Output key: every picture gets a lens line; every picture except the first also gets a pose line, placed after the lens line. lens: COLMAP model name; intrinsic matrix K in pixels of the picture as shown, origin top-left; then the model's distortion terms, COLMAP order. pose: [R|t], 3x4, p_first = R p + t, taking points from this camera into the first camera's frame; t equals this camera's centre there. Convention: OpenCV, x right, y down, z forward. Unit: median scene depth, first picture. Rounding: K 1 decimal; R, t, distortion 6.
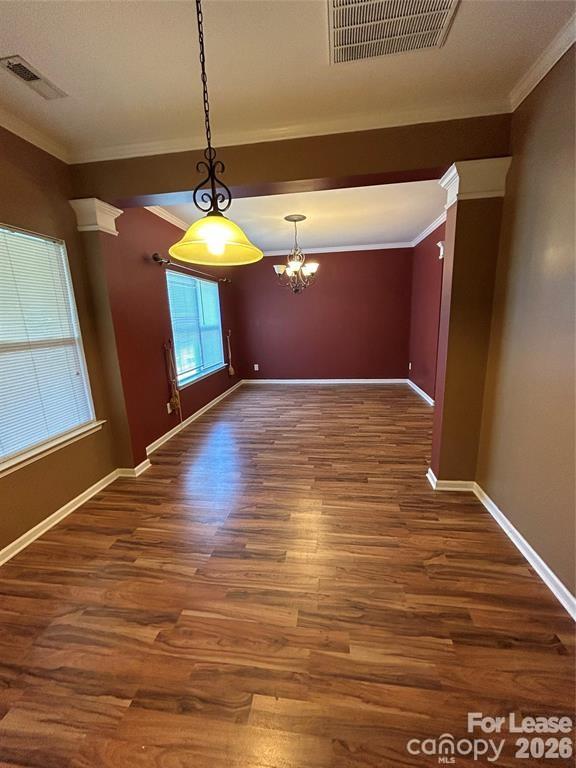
lens RADIAL K [[311.7, 0, 289.6], [0, 311.7, 385.1], [0, 0, 1]] dist [-0.002642, 0.000040]
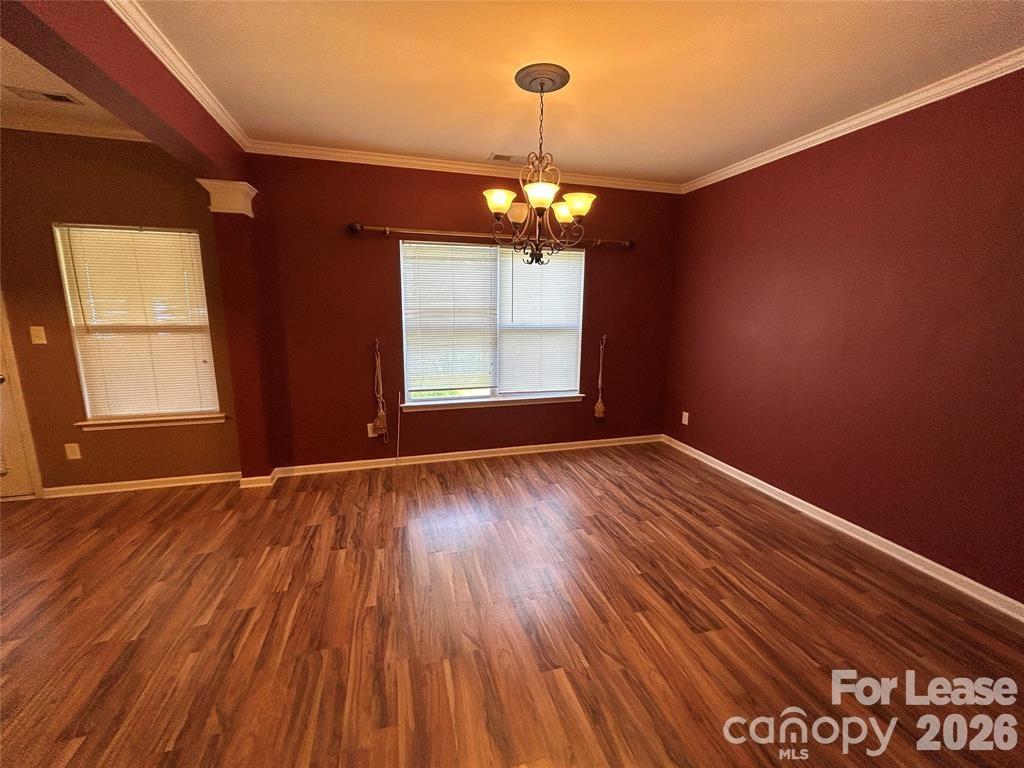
lens RADIAL K [[415.6, 0, 517.3], [0, 415.6, 383.3], [0, 0, 1]] dist [-0.002642, 0.000040]
pose [[0.410738, 0.197021, -0.890212, 0.655090], [-0.217484, 0.969361, 0.114192, -0.237965], [0.885435, 0.146704, 0.441002, 0.920704]]
